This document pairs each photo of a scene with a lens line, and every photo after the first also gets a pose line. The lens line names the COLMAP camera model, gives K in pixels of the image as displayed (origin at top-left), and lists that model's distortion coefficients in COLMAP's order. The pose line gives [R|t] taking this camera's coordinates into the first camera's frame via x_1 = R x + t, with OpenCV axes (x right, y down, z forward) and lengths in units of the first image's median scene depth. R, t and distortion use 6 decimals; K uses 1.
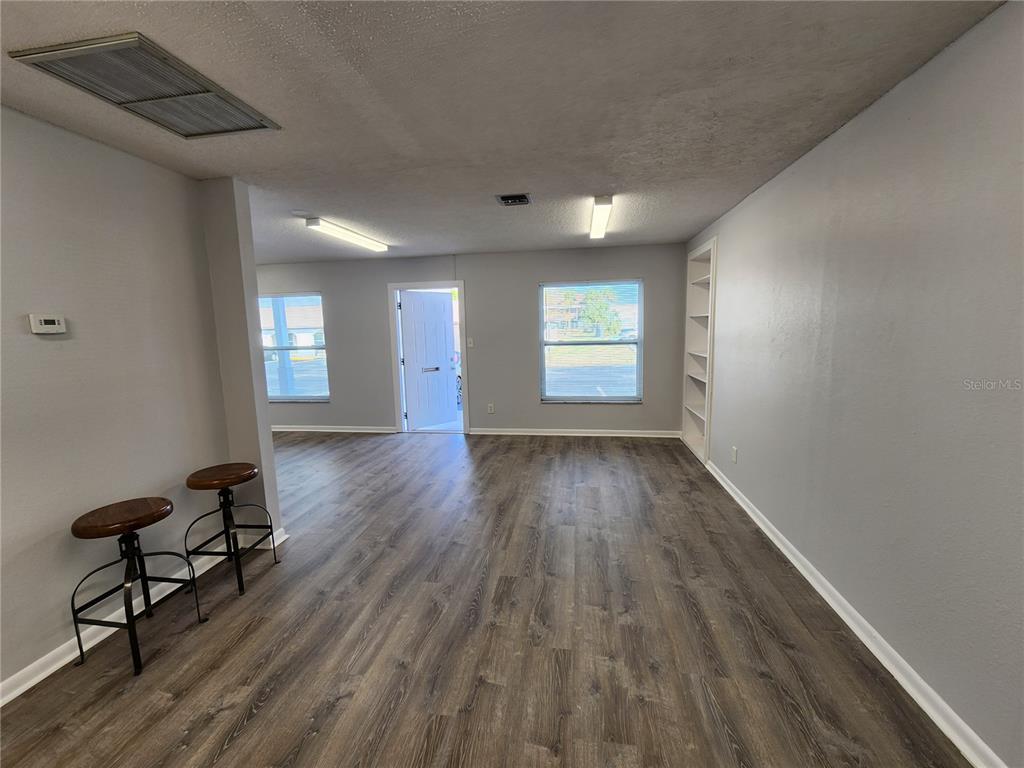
lens RADIAL K [[423.7, 0, 512.0], [0, 423.7, 384.0], [0, 0, 1]] dist [0.000213, -0.001713]
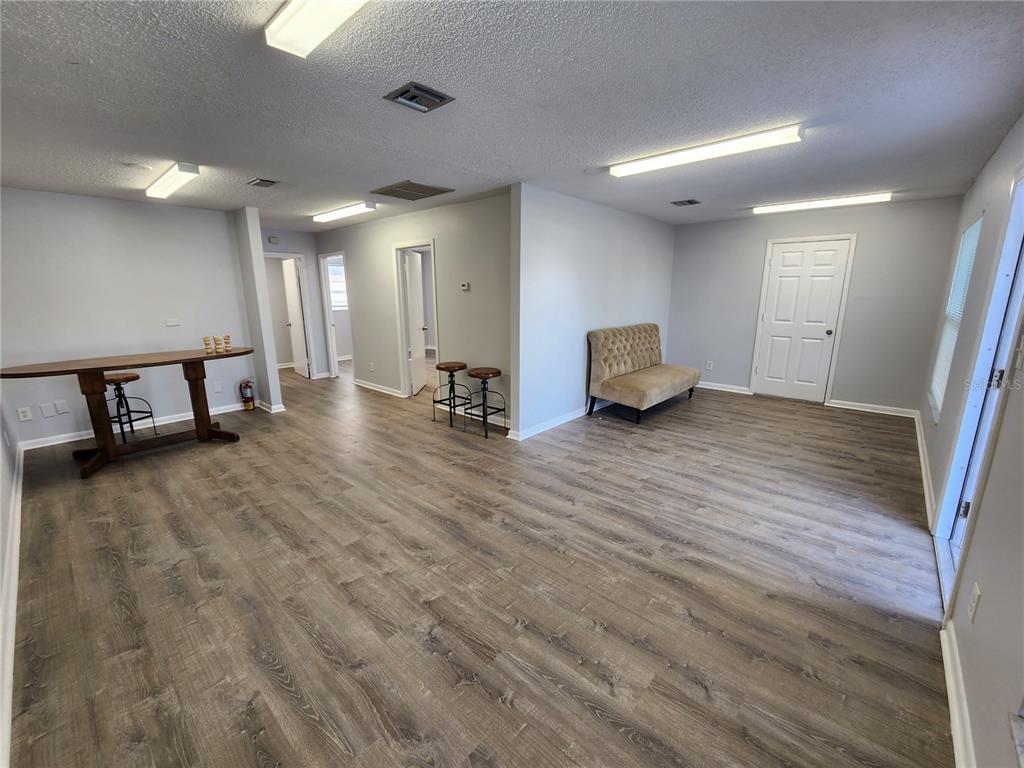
lens RADIAL K [[420.6, 0, 512.0], [0, 420.6, 384.0], [0, 0, 1]] dist [-0.001810, -0.000687]
pose [[-0.546039, 0.211821, -0.810539, 0.717543], [-0.095203, 0.945551, 0.311239, -0.309518], [0.832333, 0.247114, -0.496142, 2.038709]]
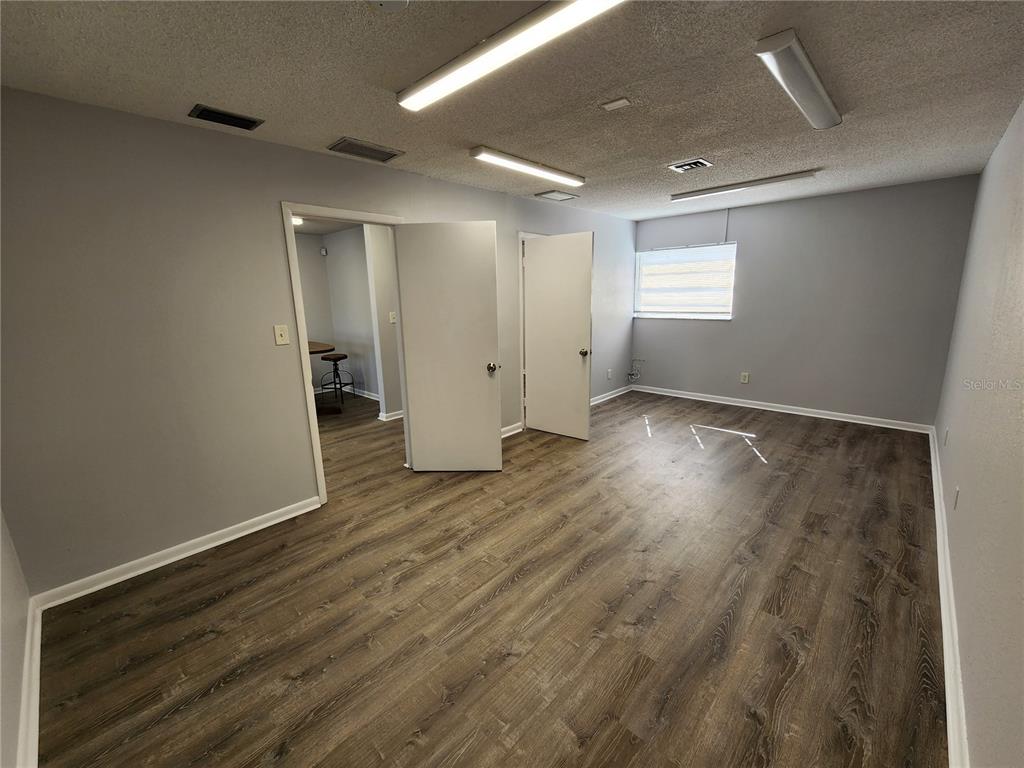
lens RADIAL K [[420.6, 0, 512.0], [0, 420.6, 384.0], [0, 0, 1]] dist [-0.001810, -0.000687]
pose [[-0.824922, -0.077256, 0.559942, -2.044398], [0.117164, 0.945731, 0.303093, -0.103719], [-0.552970, 0.315633, -0.771103, 1.180914]]
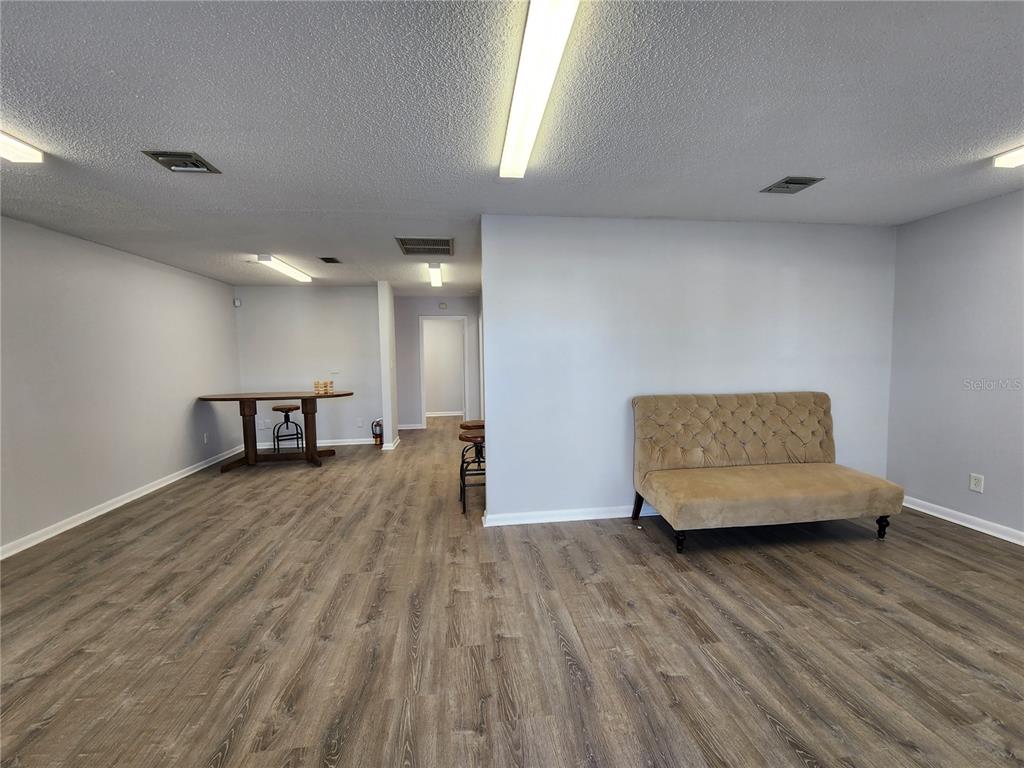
lens RADIAL K [[423.7, 0, 512.0], [0, 423.7, 384.0], [0, 0, 1]] dist [0.000213, -0.001713]
pose [[-0.958945, 0.061285, -0.276892, -0.397027], [0.001614, 0.977535, 0.210769, -0.294181], [0.283588, 0.201669, -0.937501, 2.489781]]
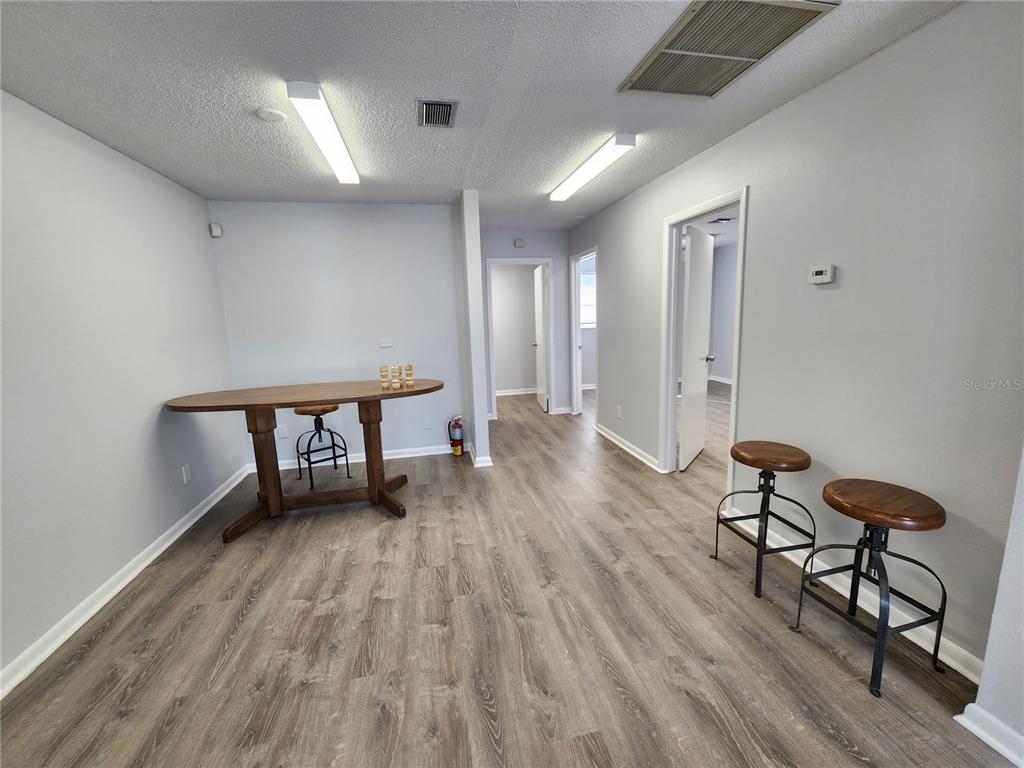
lens RADIAL K [[421.9, 0, 509.0], [0, 421.9, 379.7], [0, 0, 1]] dist [0.001120, 0.000047]
pose [[-0.936274, 0.112561, -0.332747, 0.044891], [0.010996, 0.956197, 0.292519, -0.161790], [0.351098, 0.270219, -0.896500, 1.364254]]
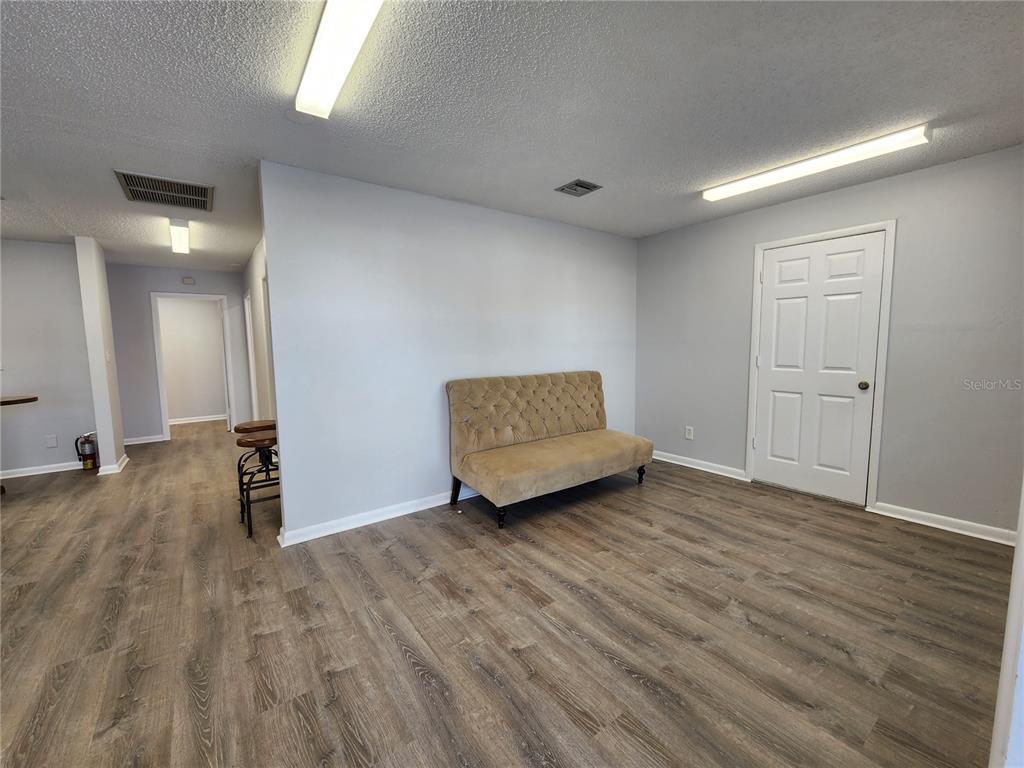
lens RADIAL K [[423.7, 0, 512.0], [0, 423.7, 384.0], [0, 0, 1]] dist [0.000213, -0.001713]
pose [[-0.704461, 0.107703, -0.701523, -0.349310], [-0.062669, 0.975119, 0.212639, -0.254591], [0.706971, 0.193759, -0.680184, 2.384605]]
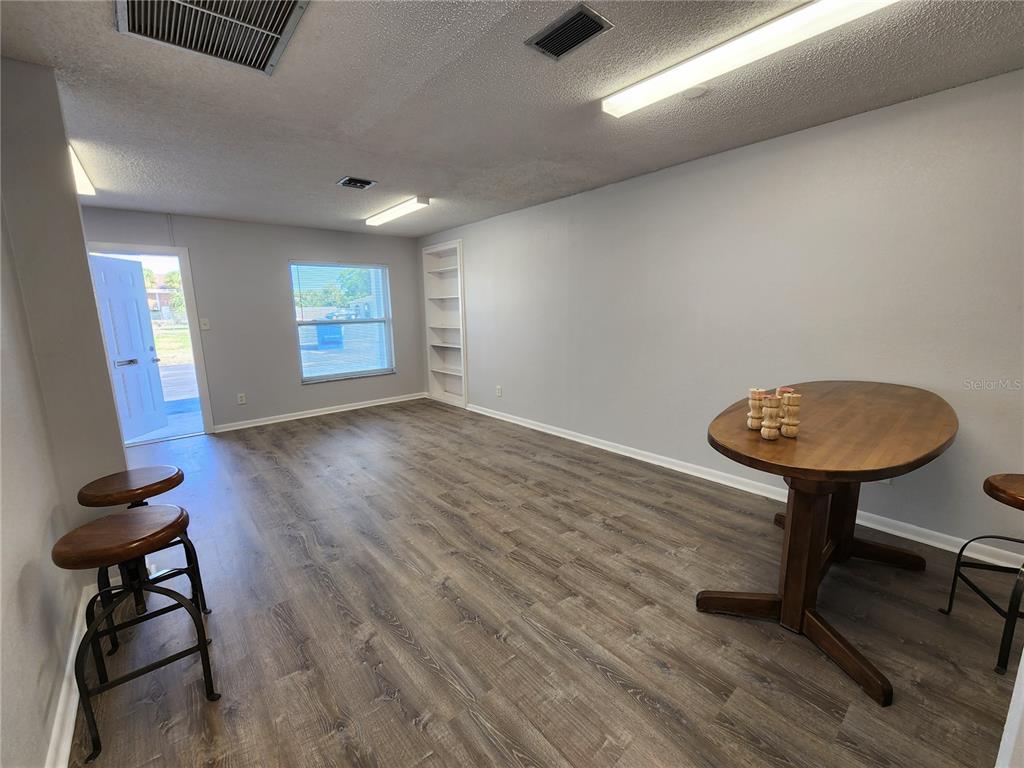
lens RADIAL K [[420.6, 0, 512.0], [0, 420.6, 384.0], [0, 0, 1]] dist [-0.001810, -0.000687]
pose [[0.649471, -0.124738, 0.750086, -0.800942], [0.107146, 0.991623, 0.072132, 0.059062], [-0.752800, 0.033521, 0.657395, 0.001157]]
